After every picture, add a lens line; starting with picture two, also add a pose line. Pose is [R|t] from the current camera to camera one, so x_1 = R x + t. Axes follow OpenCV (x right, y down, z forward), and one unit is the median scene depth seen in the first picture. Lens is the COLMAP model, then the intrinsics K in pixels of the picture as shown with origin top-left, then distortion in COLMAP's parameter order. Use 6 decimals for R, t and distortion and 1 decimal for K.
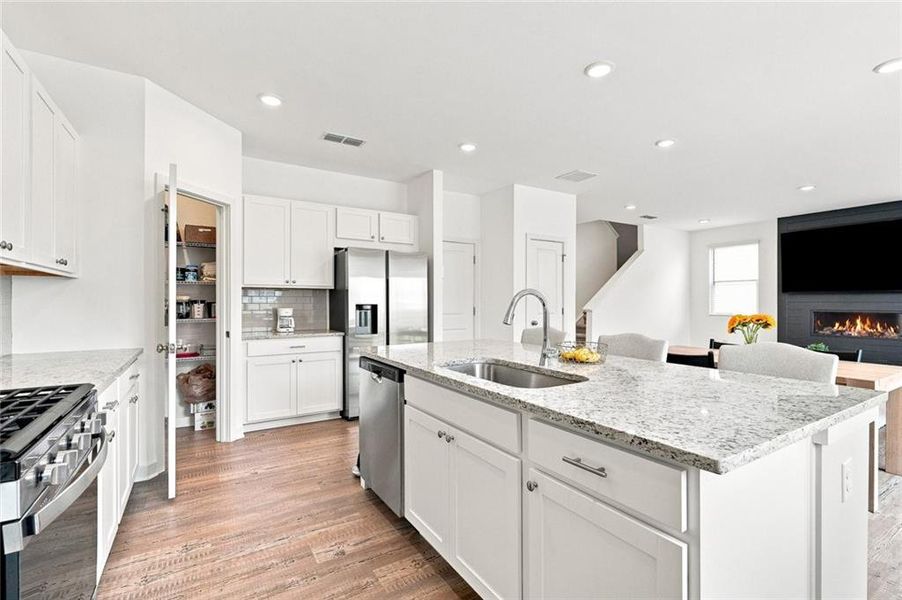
lens RADIAL K [[410.1, 0, 447.9], [0, 410.1, 298.2], [0, 0, 1]] dist [0.002374, 0.000504]
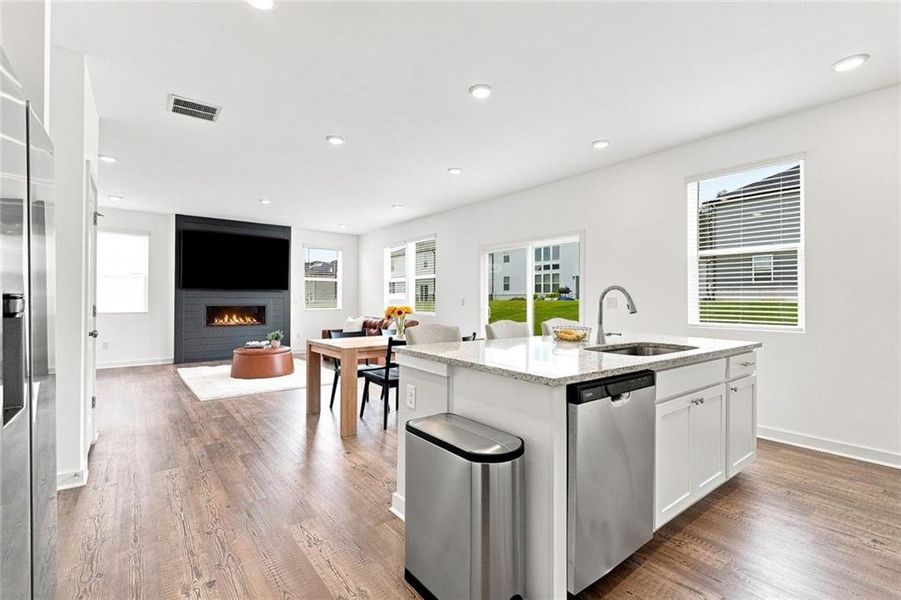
lens RADIAL K [[409.6, 0, 447.4], [0, 409.6, 298.2], [0, 0, 1]] dist [0.002374, 0.000504]
pose [[-0.109963, 0.004993, 0.993923, -0.305626], [-0.012551, 0.999901, -0.006411, 0.010236], [-0.993856, -0.013180, -0.109889, 0.497621]]
